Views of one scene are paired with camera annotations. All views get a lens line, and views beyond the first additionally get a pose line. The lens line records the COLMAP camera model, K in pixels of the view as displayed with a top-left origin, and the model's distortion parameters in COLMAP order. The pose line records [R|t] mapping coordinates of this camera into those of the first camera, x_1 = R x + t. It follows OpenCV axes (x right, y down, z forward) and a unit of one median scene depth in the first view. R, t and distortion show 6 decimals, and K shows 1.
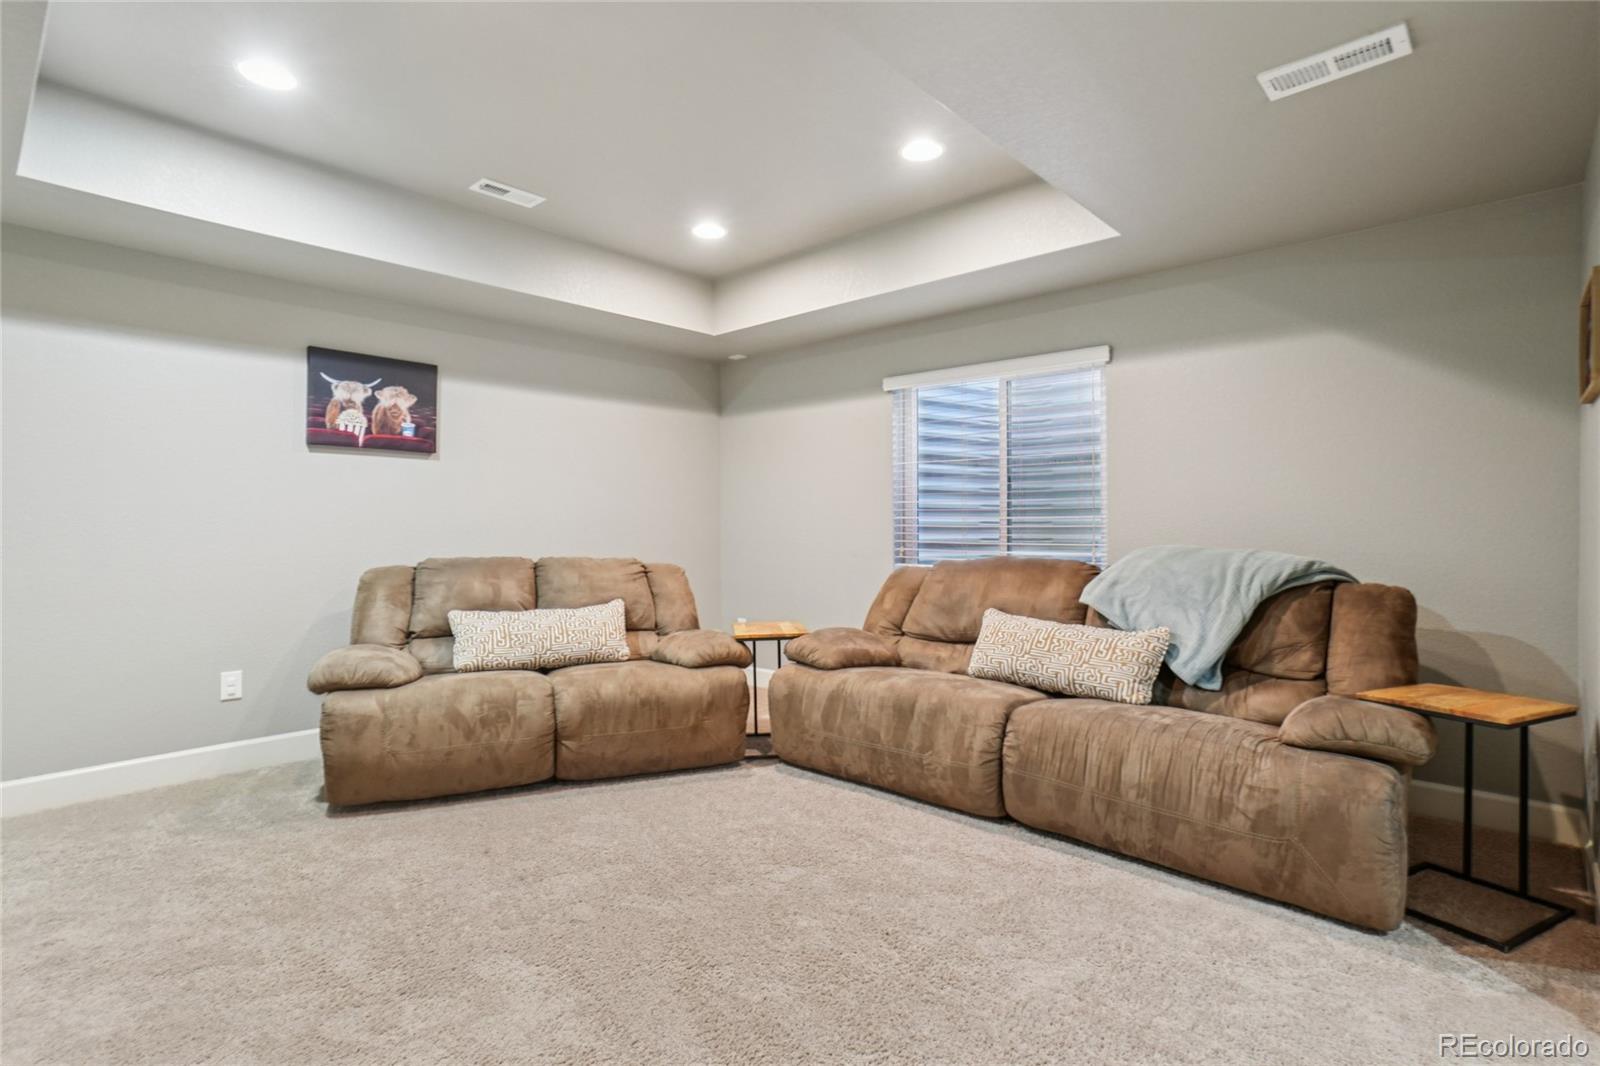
lens RADIAL K [[785.5, 0, 798.5], [0, 785.5, 525.2], [0, 0, 1]] dist [-0.021288, 0.000210]
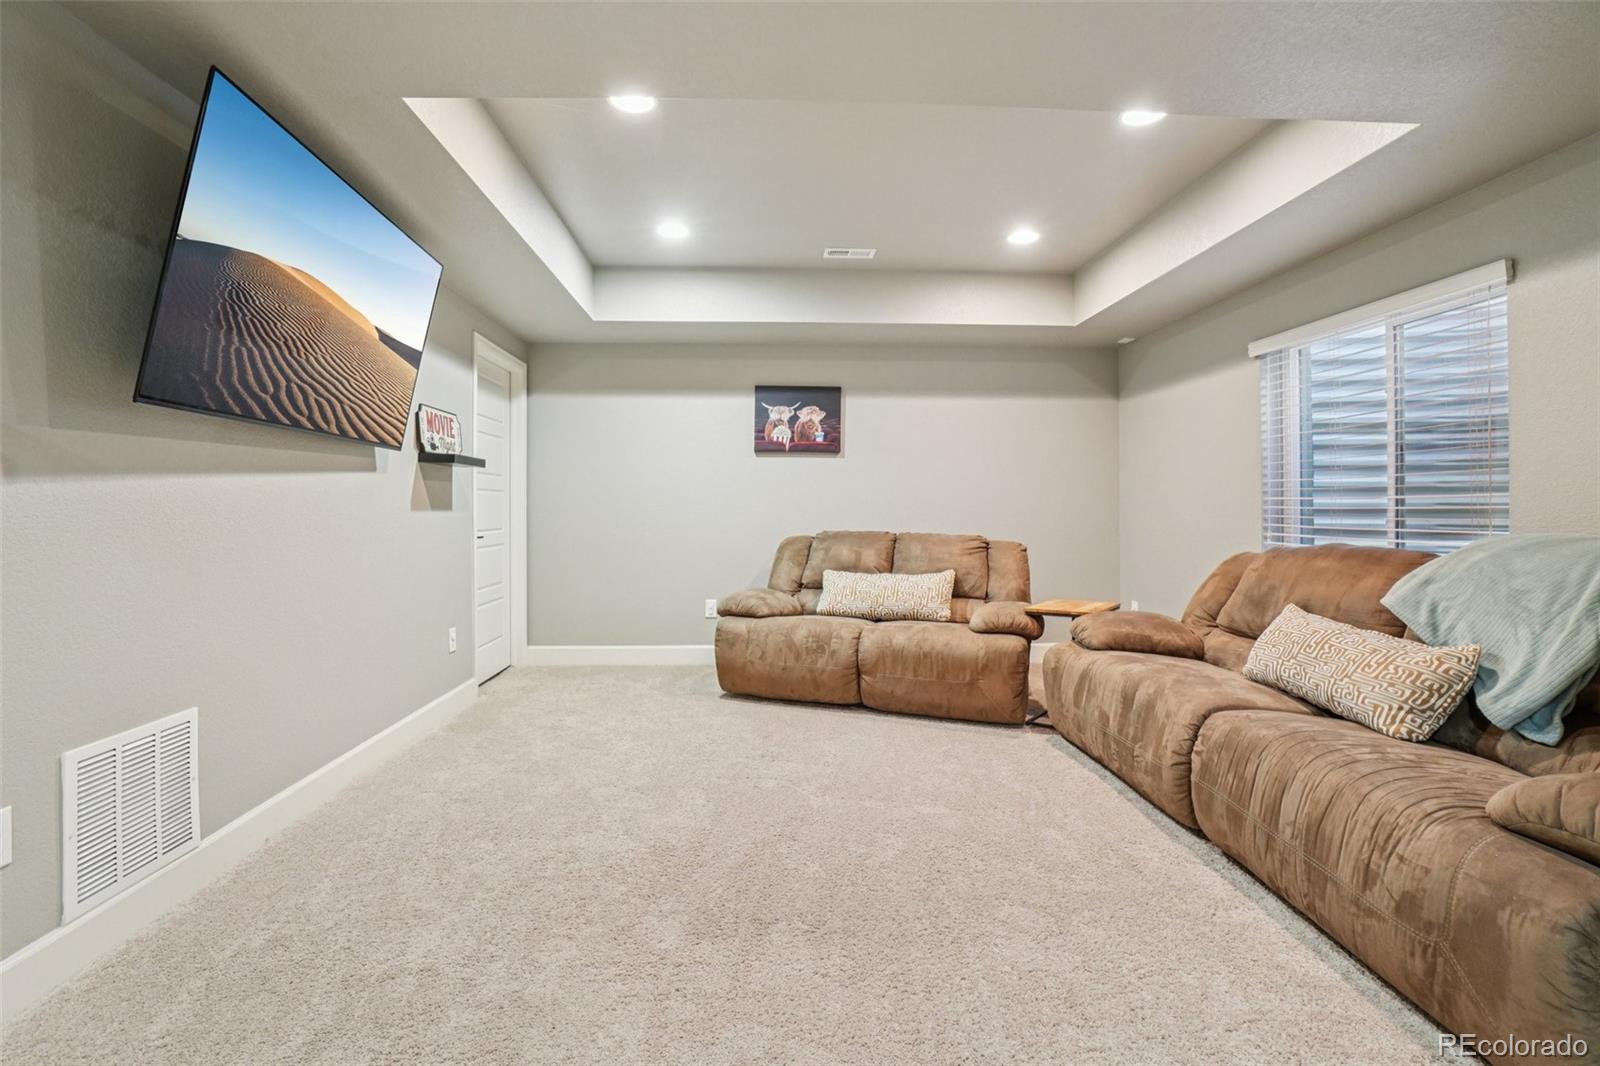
lens RADIAL K [[723.1, 0, 795.0], [0, 723.1, 504.6], [0, 0, 1]] dist [-0.045563, 0.016174]
pose [[0.714430, -0.002210, -0.699704, 0.410980], [-0.002045, 0.999984, -0.005246, 0.003947], [0.699704, 0.005179, 0.714414, 0.076343]]
